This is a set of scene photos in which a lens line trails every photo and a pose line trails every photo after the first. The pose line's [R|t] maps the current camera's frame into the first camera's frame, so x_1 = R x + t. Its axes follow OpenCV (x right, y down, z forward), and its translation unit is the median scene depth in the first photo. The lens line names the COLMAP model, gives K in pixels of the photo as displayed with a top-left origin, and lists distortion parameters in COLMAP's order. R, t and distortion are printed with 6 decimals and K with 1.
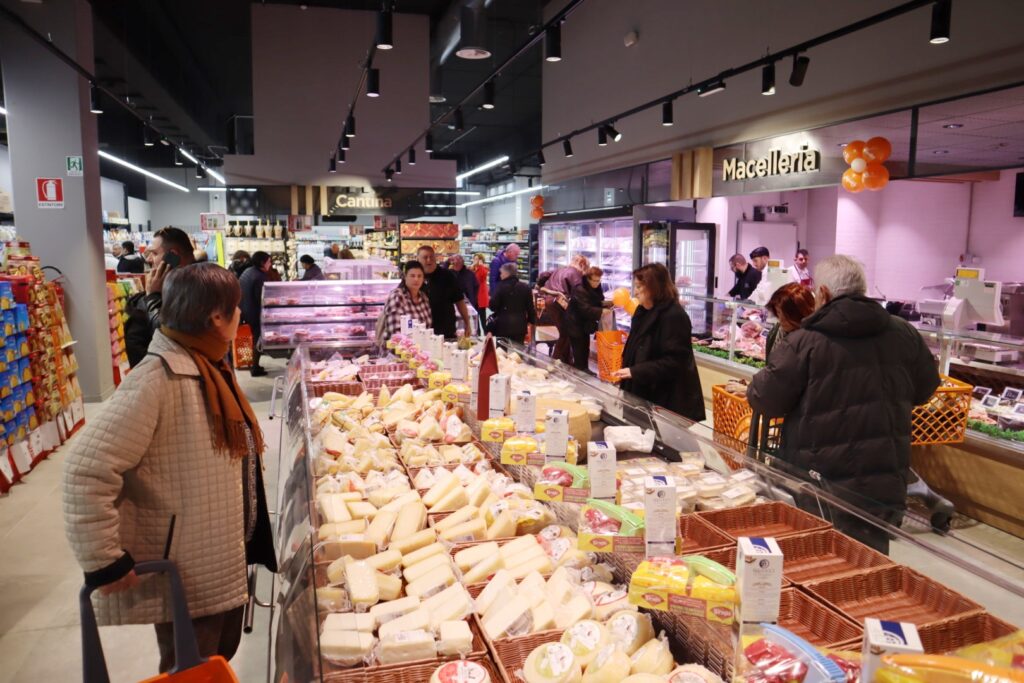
lens RADIAL K [[709.3, 0, 509.5], [0, 709.3, 339.7], [0, 0, 1]] dist [-0.124055, 0.072451]
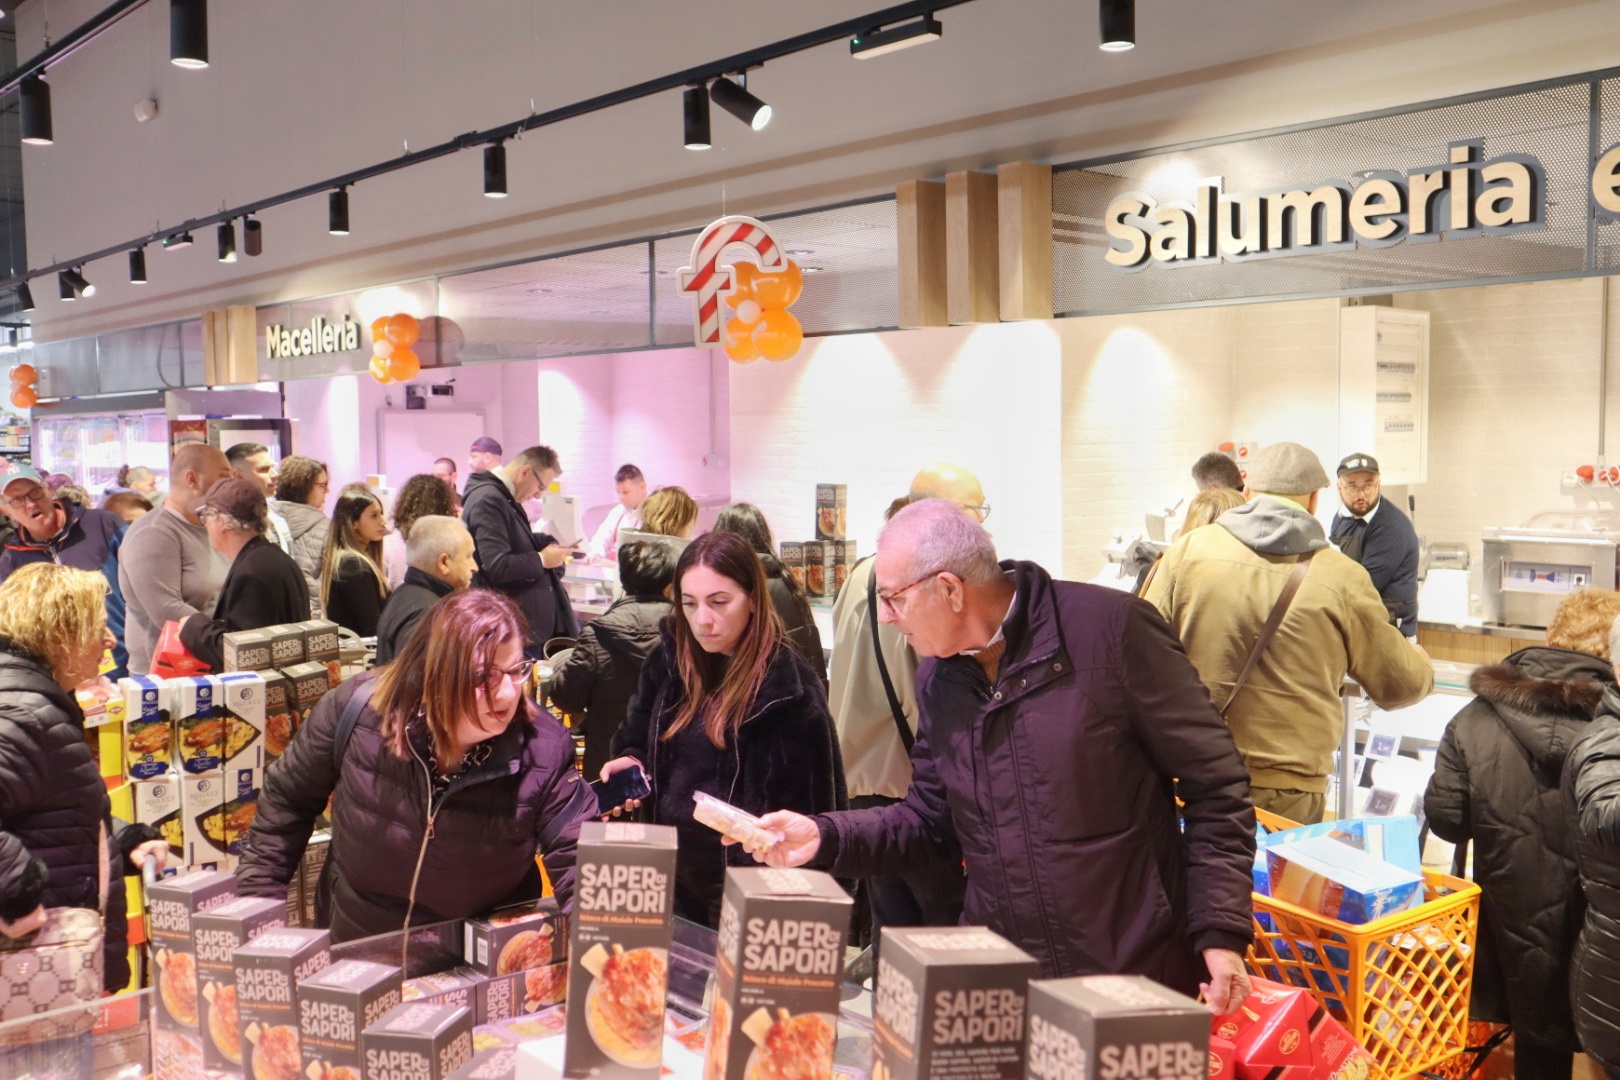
lens RADIAL K [[1580.9, 0, 810.3], [0, 1580.9, 538.9], [0, 0, 1]] dist [0.002839, -0.003271]
pose [[0.912688, -0.044942, 0.406179, 0.137618], [0.072970, 0.995883, -0.053773, 0.047178], [-0.402090, 0.078716, 0.912210, -0.453116]]
